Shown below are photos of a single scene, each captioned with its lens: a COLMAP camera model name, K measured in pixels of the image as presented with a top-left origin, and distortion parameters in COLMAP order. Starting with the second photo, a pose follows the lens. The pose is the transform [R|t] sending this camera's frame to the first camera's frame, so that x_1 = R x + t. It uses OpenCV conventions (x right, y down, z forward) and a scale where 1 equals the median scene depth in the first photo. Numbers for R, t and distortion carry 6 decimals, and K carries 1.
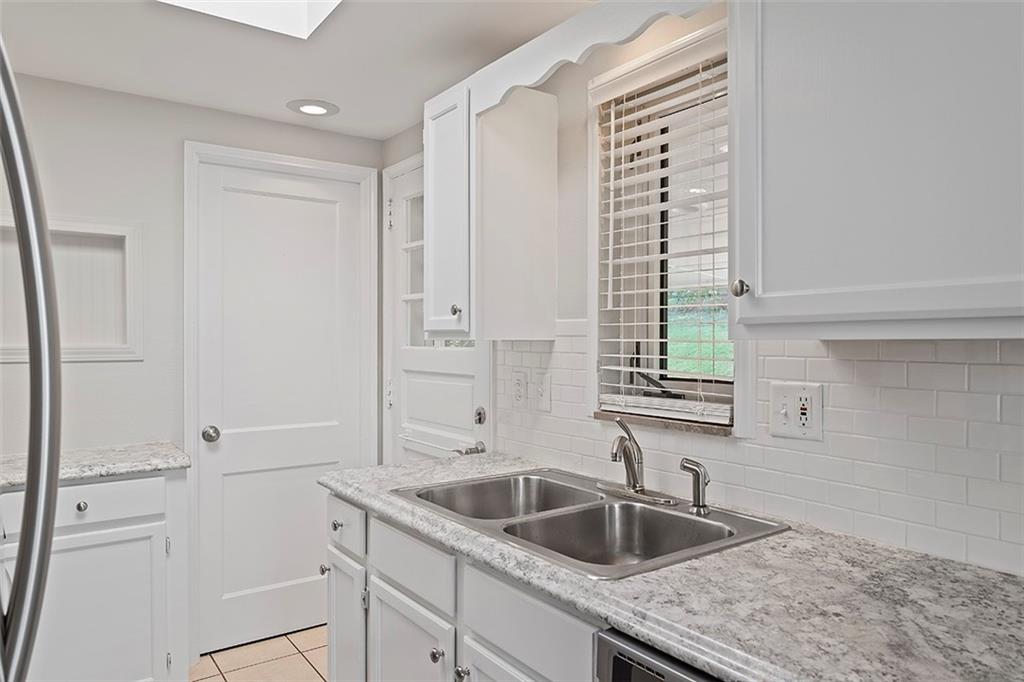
lens RADIAL K [[678.1, 0, 515.8], [0, 678.1, 345.6], [0, 0, 1]] dist [-0.002079, 0.000860]
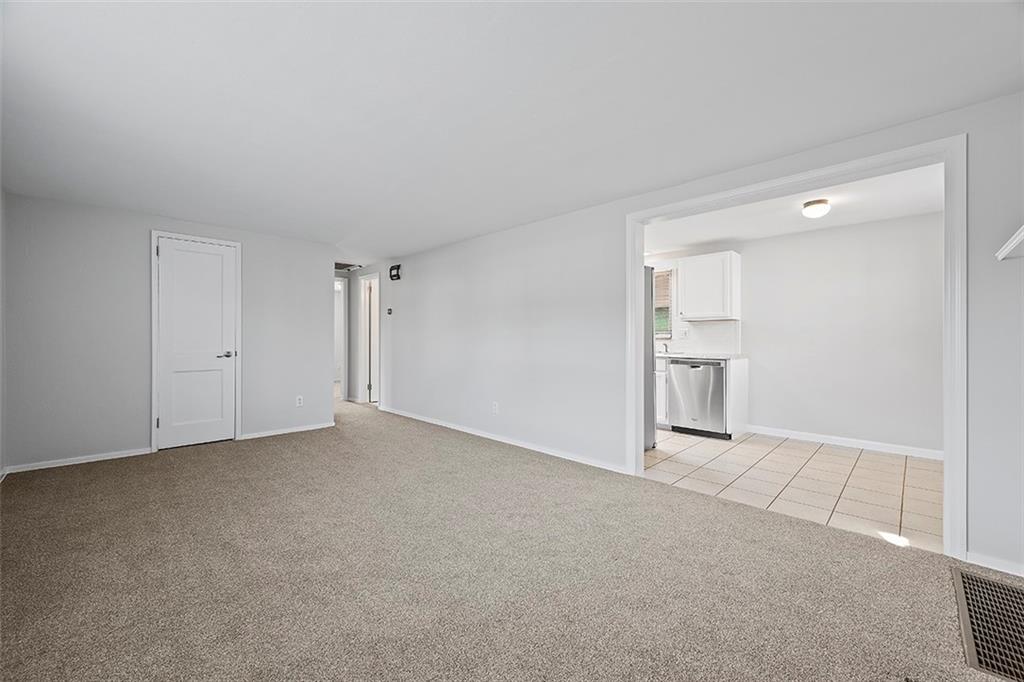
lens RADIAL K [[404.3, 0, 512.0], [0, 404.3, 341.0], [0, 0, 1]] dist [0.001524, 0.000131]
pose [[0.986572, -0.000206, 0.163326, -1.511846], [0.000337, 1.000000, -0.000776, 0.147875], [-0.163326, 0.000821, 0.986572, -2.055557]]
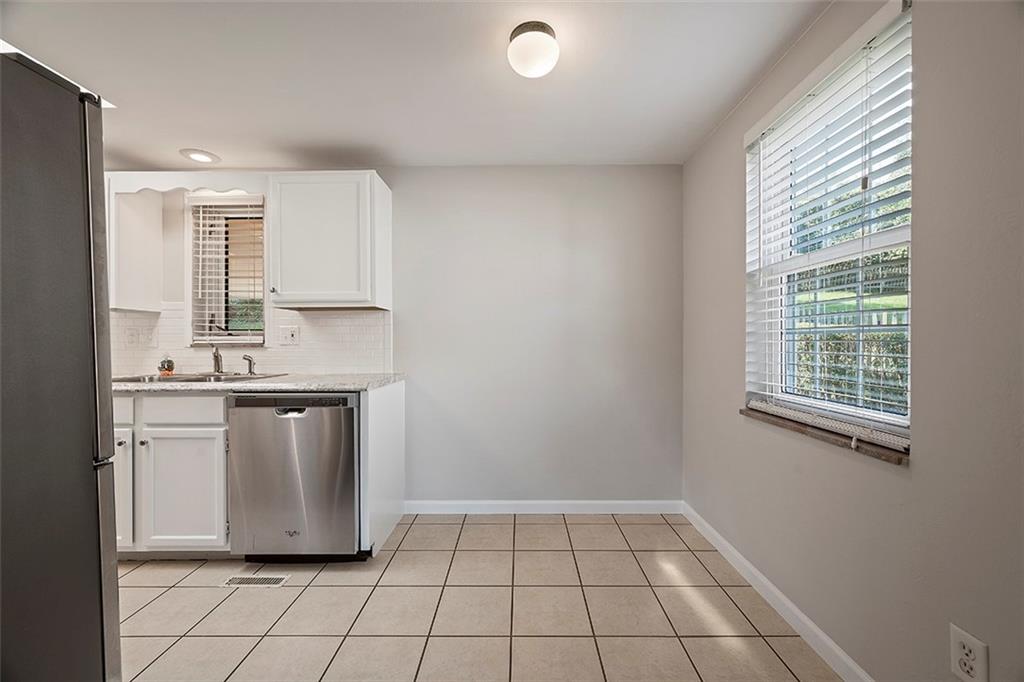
lens RADIAL K [[404.3, 0, 512.0], [0, 404.3, 341.0], [0, 0, 1]] dist [0.001524, 0.000131]
pose [[0.598273, 0.000622, 0.801292, -0.379075], [0.011067, 0.999898, -0.009038, 0.134843], [-0.801216, 0.014275, 0.598205, -0.749533]]
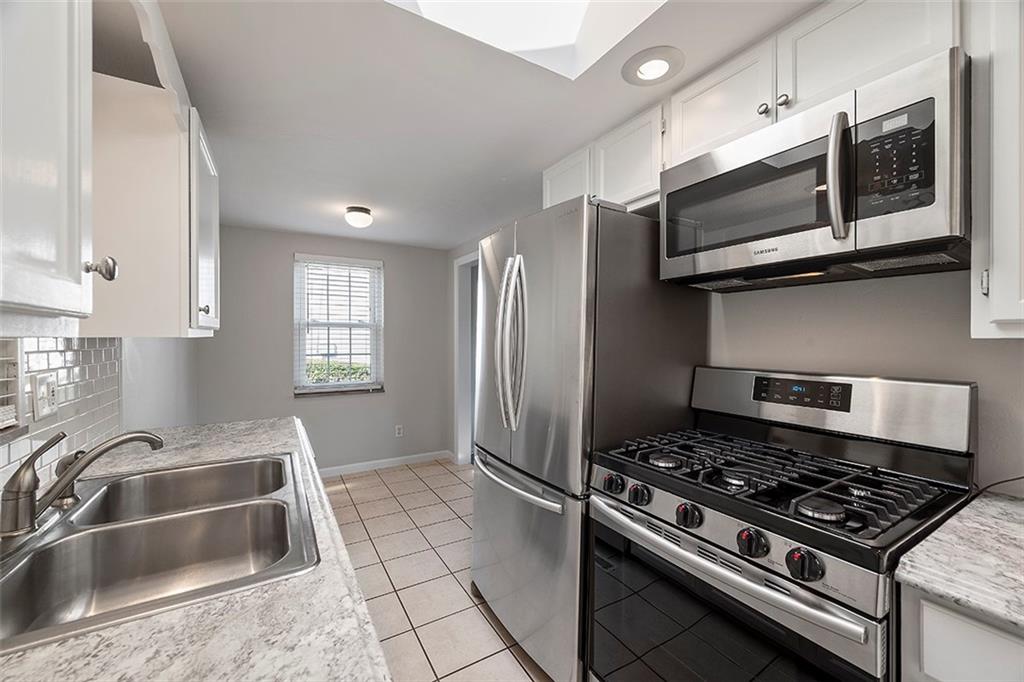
lens RADIAL K [[404.3, 0, 512.0], [0, 404.3, 341.0], [0, 0, 1]] dist [0.001524, 0.000131]
pose [[-0.995637, 0.002153, 0.093284, 0.048330], [0.003013, 0.999954, 0.009078, -0.005426], [-0.093260, 0.009319, -0.995598, 0.818670]]
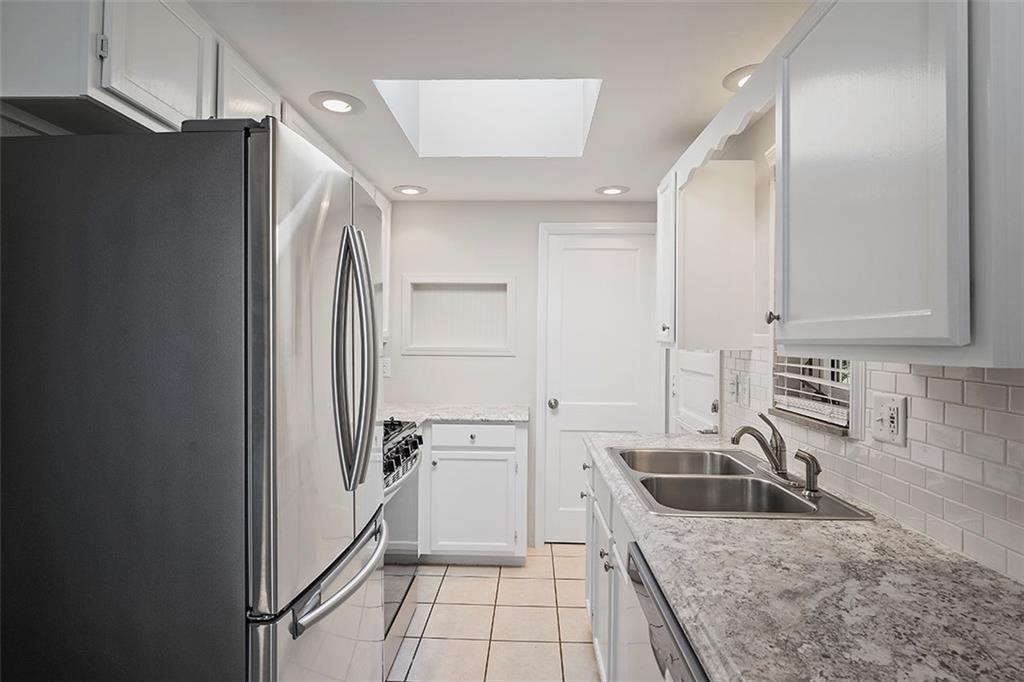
lens RADIAL K [[539.3, 0, 514.9], [0, 539.3, 328.5], [0, 0, 1]] dist [0.001072, 0.000599]
pose [[0.791160, -0.002094, -0.611606, 0.433881], [-0.016772, 0.999544, -0.025118, -0.021046], [0.611380, 0.030130, 0.790764, -0.102070]]
